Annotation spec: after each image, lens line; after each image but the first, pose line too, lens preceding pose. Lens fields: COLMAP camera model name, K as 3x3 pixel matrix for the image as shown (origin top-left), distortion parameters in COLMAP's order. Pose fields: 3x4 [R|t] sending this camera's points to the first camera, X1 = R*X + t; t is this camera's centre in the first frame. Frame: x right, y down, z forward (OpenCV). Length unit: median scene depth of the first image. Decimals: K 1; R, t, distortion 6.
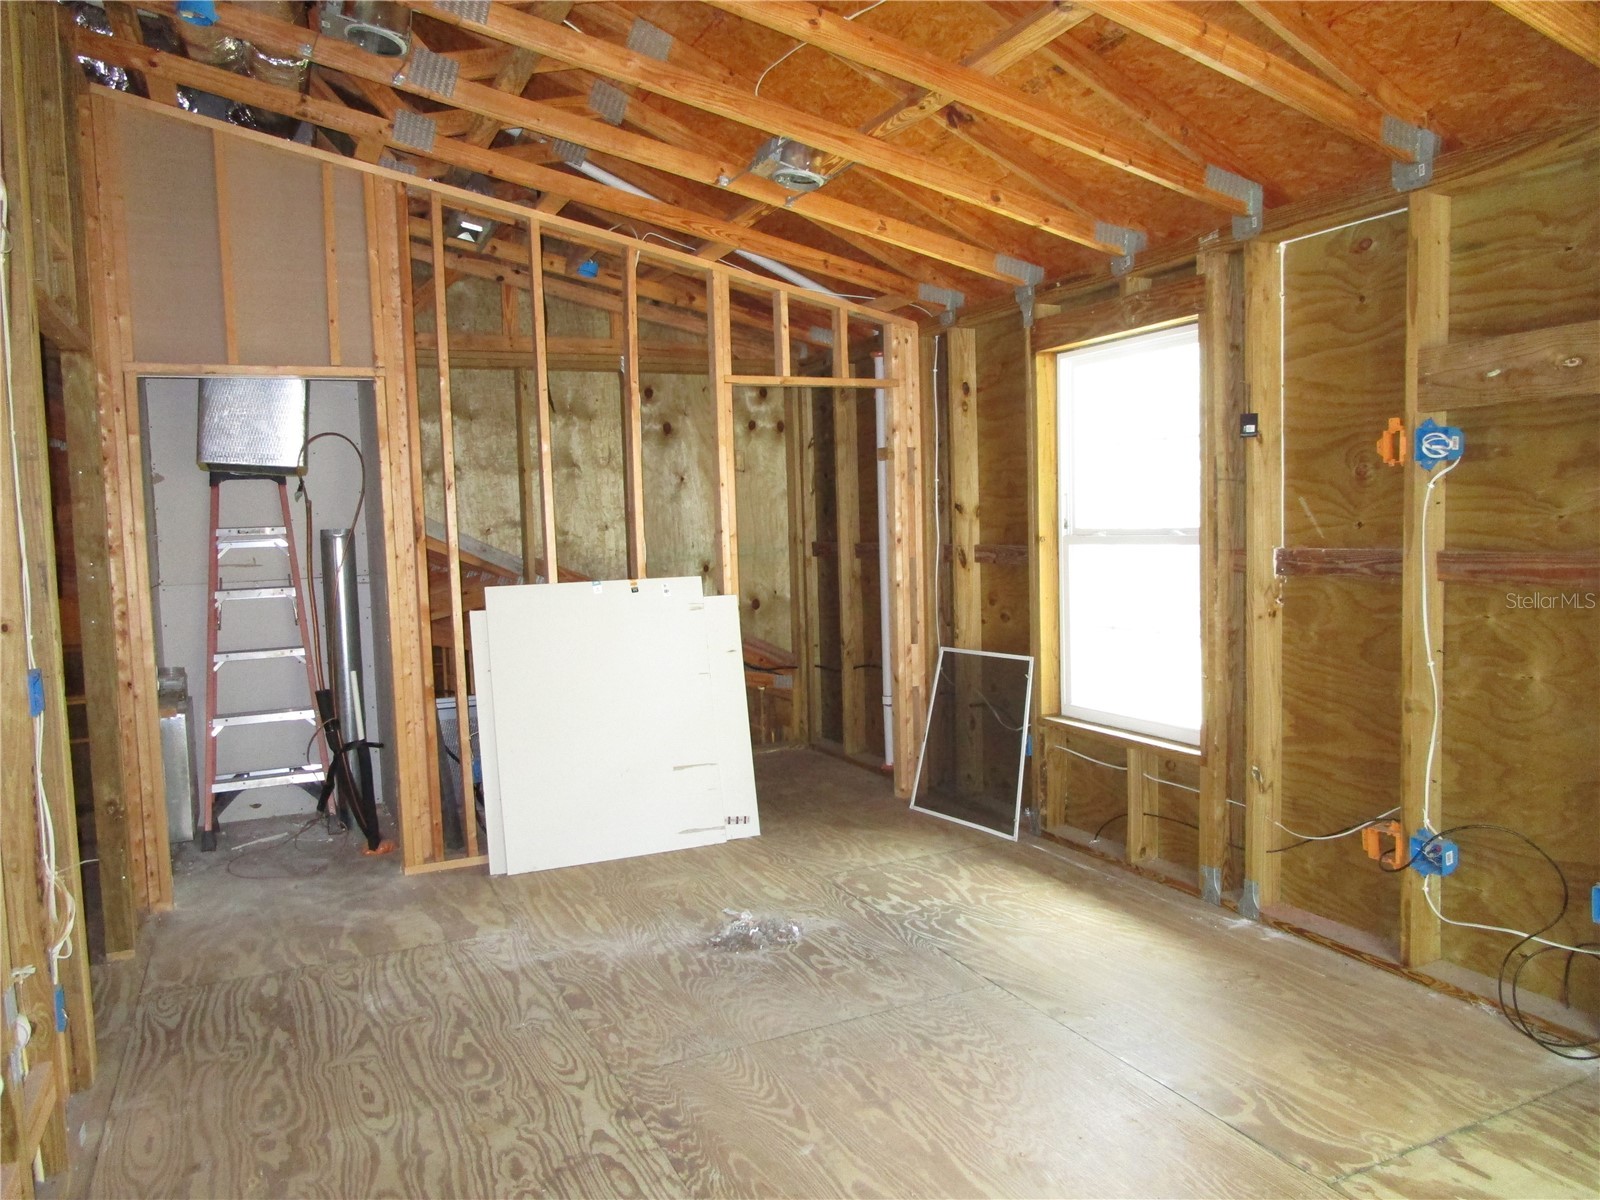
lens RADIAL K [[1138.0, 0, 799.7], [0, 1138.0, 600.6], [0, 0, 1]] dist [-0.027544, 0.007864]
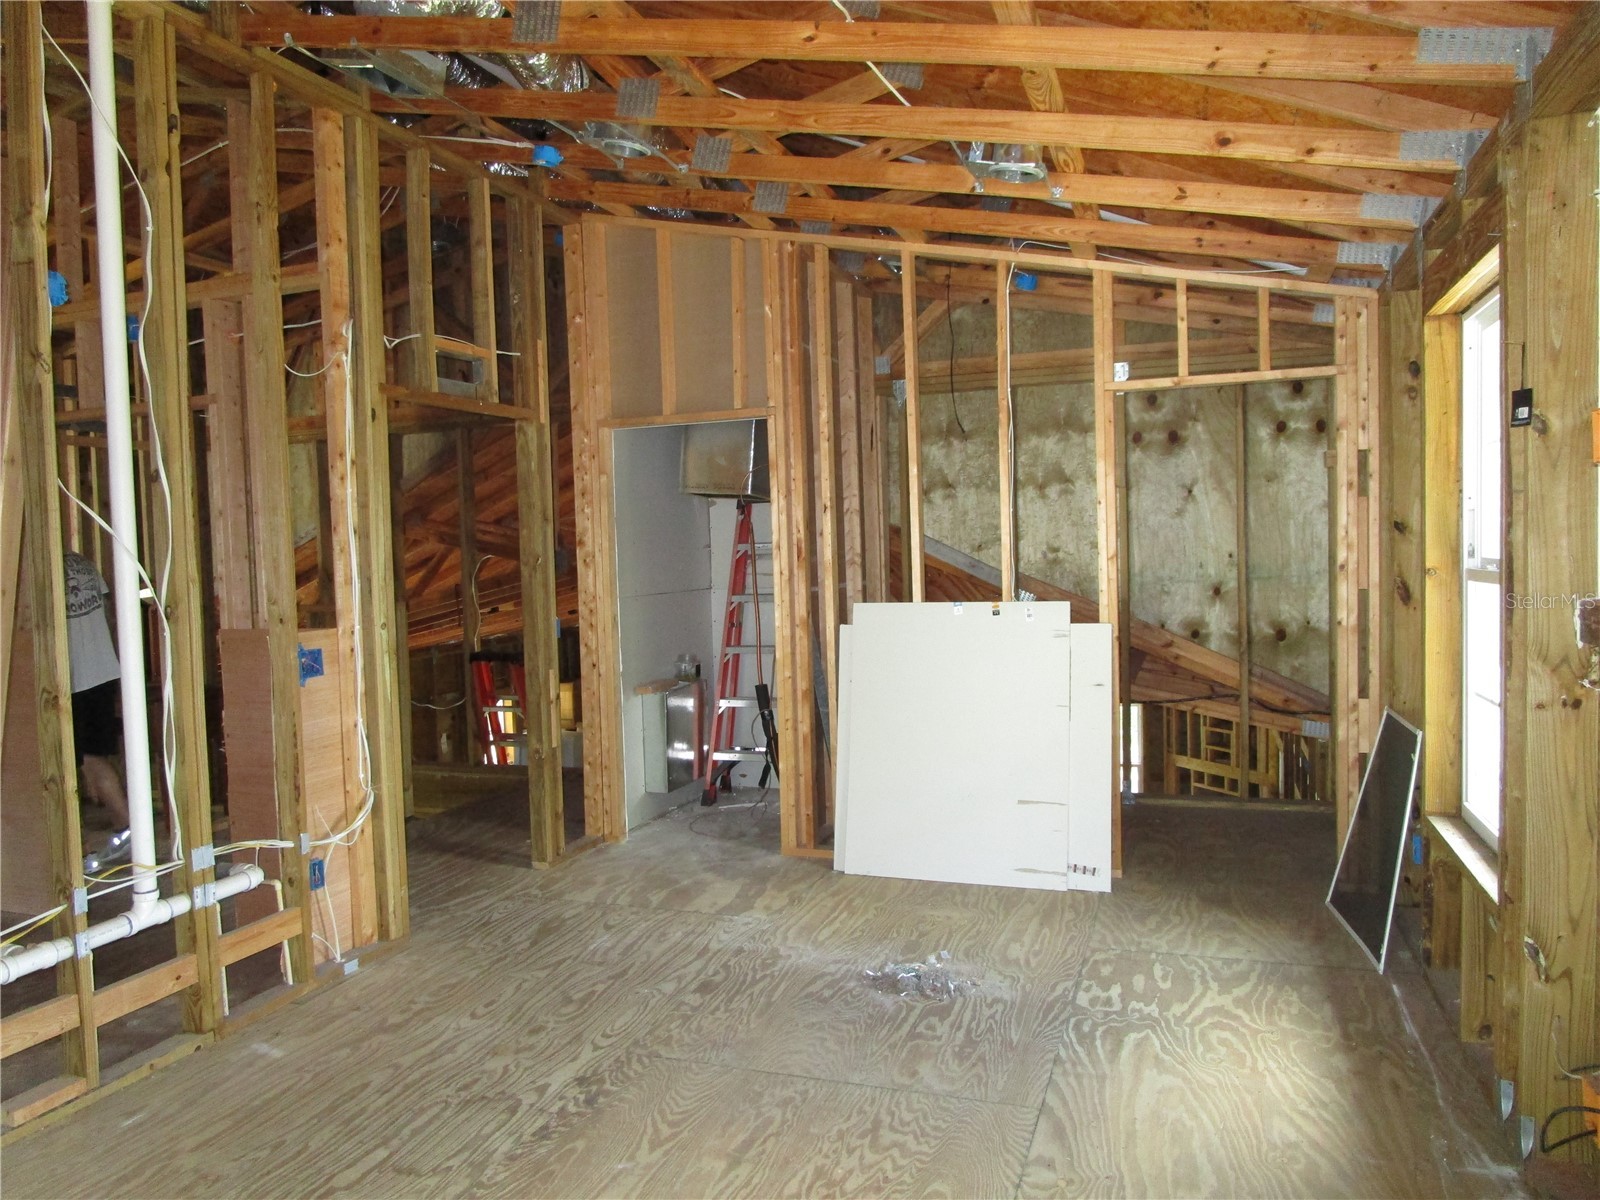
lens RADIAL K [[1138.0, 0, 798.1], [0, 1138.0, 605.7], [0, 0, 1]] dist [-0.027544, 0.007864]
pose [[0.704501, 0.046153, -0.708201, 0.497391], [-0.044882, 0.998783, 0.020443, -0.032433], [0.708282, 0.017383, 0.705715, 0.225748]]
